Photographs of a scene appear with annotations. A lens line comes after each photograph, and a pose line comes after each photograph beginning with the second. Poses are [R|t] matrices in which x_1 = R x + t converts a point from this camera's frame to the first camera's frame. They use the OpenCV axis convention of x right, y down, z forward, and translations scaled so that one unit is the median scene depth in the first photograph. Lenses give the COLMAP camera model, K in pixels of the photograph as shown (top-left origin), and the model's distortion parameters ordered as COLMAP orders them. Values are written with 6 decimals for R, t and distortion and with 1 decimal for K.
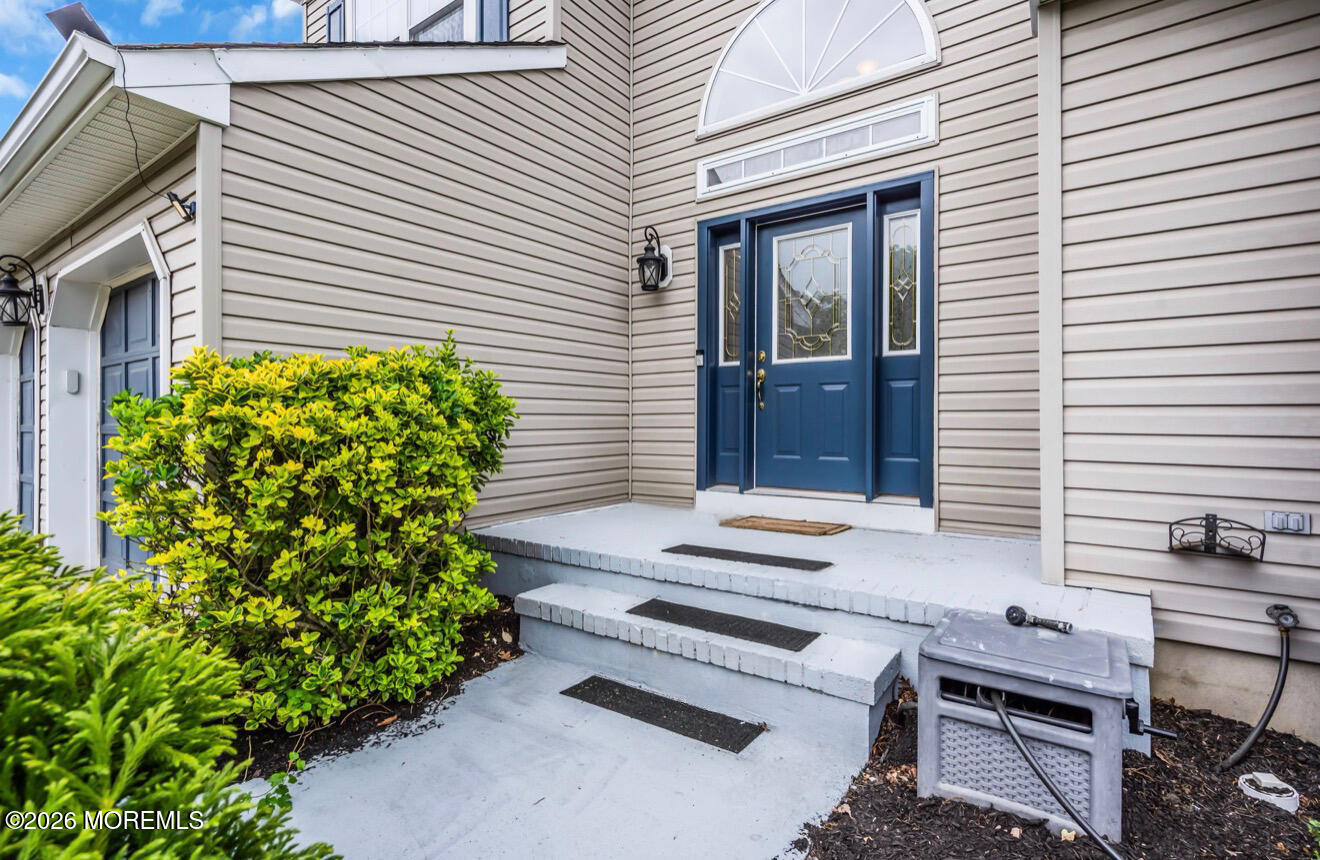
lens RADIAL K [[597.3, 0, 663.2], [0, 597.3, 428.8], [0, 0, 1]] dist [-0.004675, 0.001648]
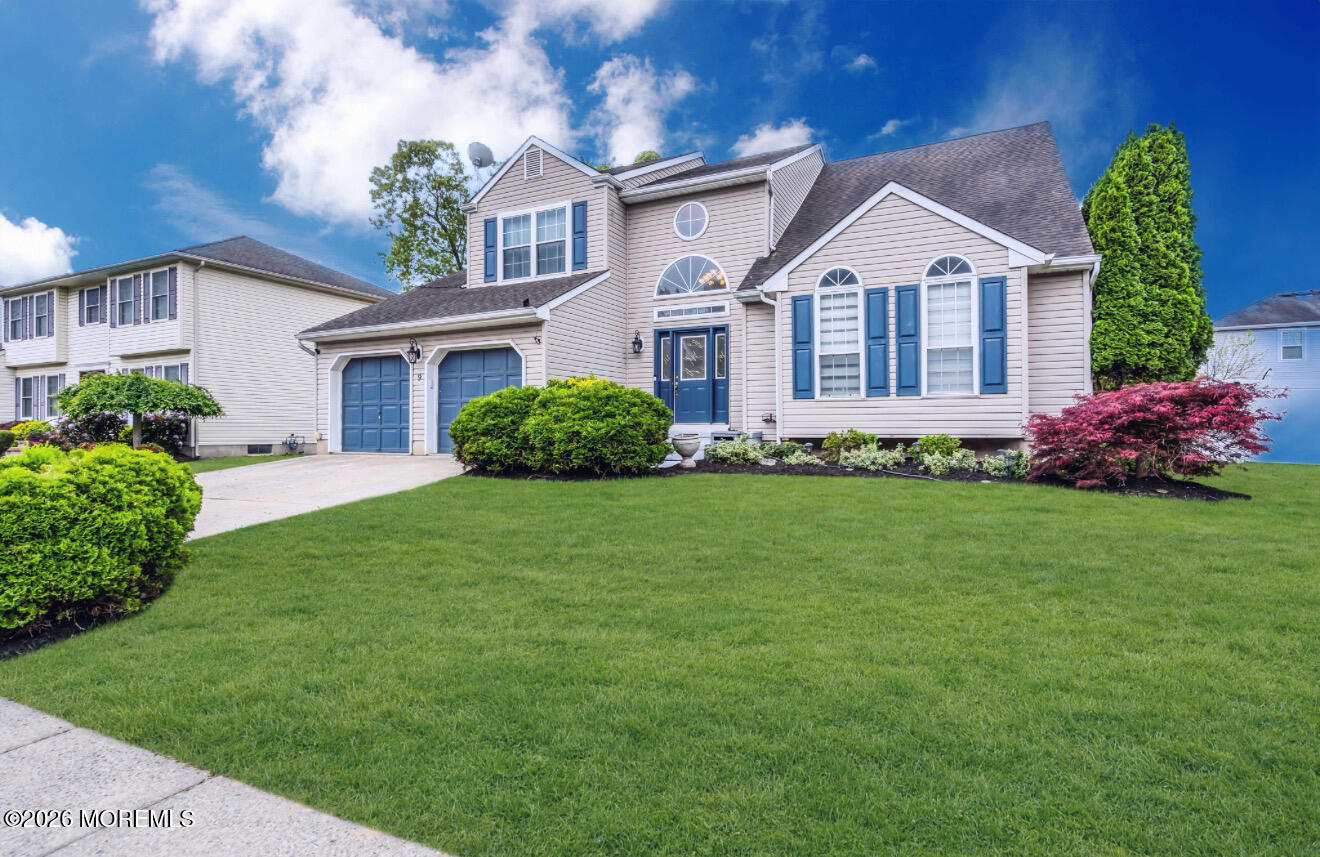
lens RADIAL K [[659.2, 0, 657.2], [0, 659.2, 433.3], [0, 0, 1]] dist [0.000179, 0.000023]
pose [[0.990369, -0.006243, 0.138312, -0.360637], [0.006966, 0.999964, -0.004743, 0.156267], [-0.138278, 0.005661, 0.990377, -2.076033]]
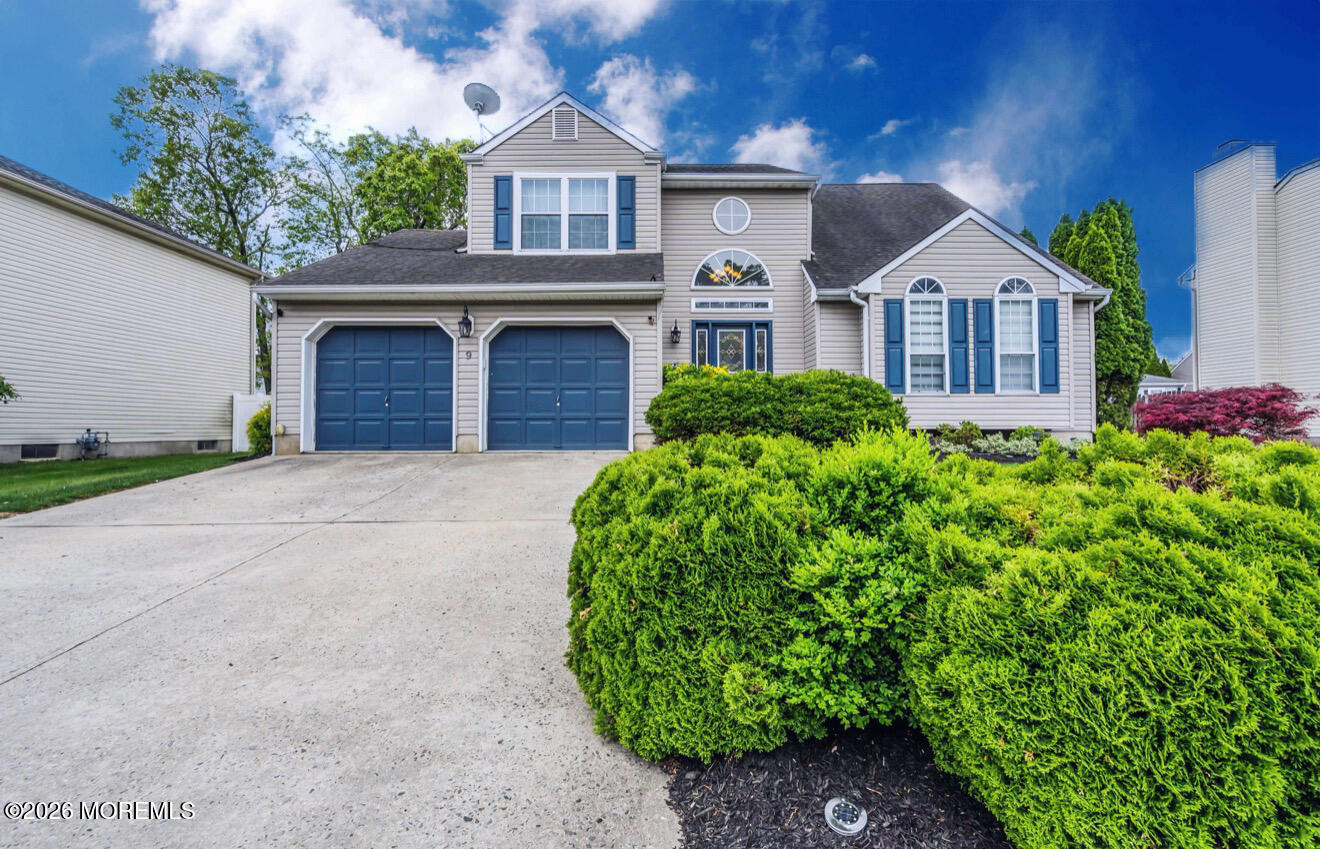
lens RADIAL K [[606.1, 0, 666.7], [0, 606.1, 421.0], [0, 0, 1]] dist [-0.002908, -0.000079]
pose [[0.820751, 0.000873, 0.571285, -1.634401], [0.010185, 0.999818, -0.016161, 0.160529], [-0.571195, 0.019082, 0.820593, -1.211944]]
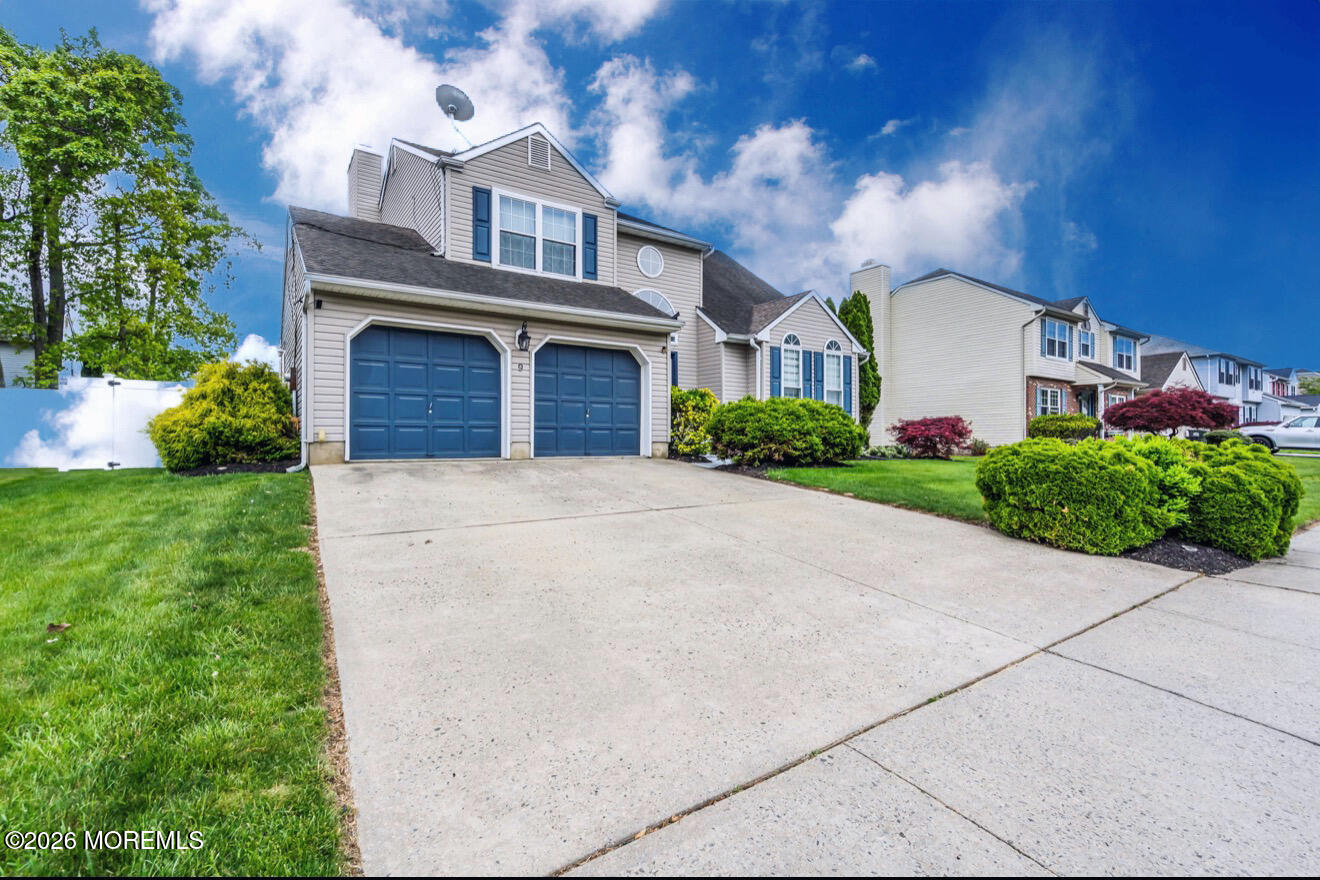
lens RADIAL K [[595.2, 0, 662.7], [0, 595.2, 438.2], [0, 0, 1]] dist [0.000529, 0.000382]
pose [[0.364495, -0.002563, 0.931202, -2.863175], [0.004015, 0.999991, 0.001181, 0.151127], [-0.931197, 0.003308, 0.364502, -0.373626]]
